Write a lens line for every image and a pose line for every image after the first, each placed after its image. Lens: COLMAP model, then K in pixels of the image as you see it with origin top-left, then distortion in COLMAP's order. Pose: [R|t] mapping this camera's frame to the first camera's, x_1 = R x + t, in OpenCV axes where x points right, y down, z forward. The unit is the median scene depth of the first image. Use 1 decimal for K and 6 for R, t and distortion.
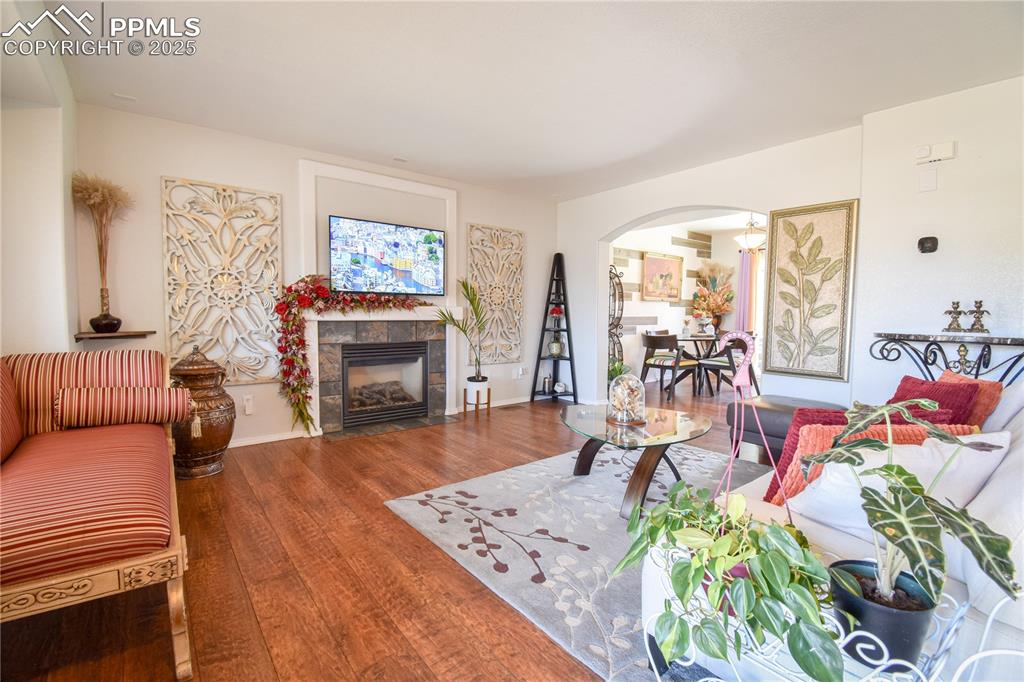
lens RADIAL K [[445.2, 0, 514.3], [0, 445.2, 347.2], [0, 0, 1]] dist [0.002810, -0.015313]
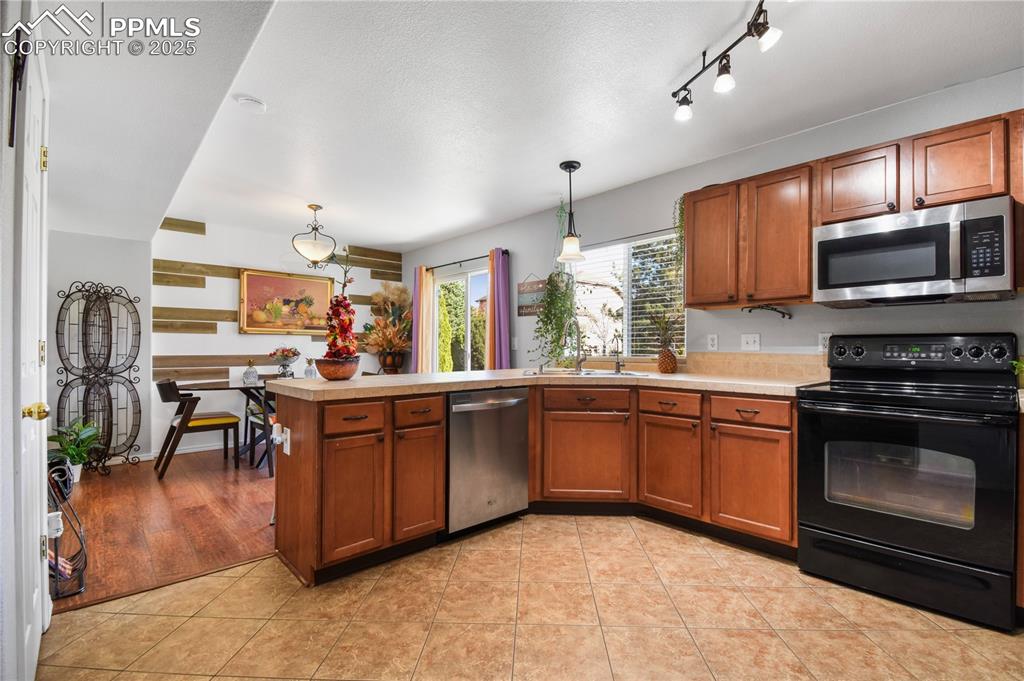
lens RADIAL K [[445.2, 0, 514.3], [0, 445.2, 346.7], [0, 0, 1]] dist [0.002810, -0.015313]
pose [[0.996266, -0.004827, 0.086207, 1.046934], [0.011815, 0.996665, -0.080736, -0.026759], [-0.085530, 0.081453, 0.993000, 0.353298]]
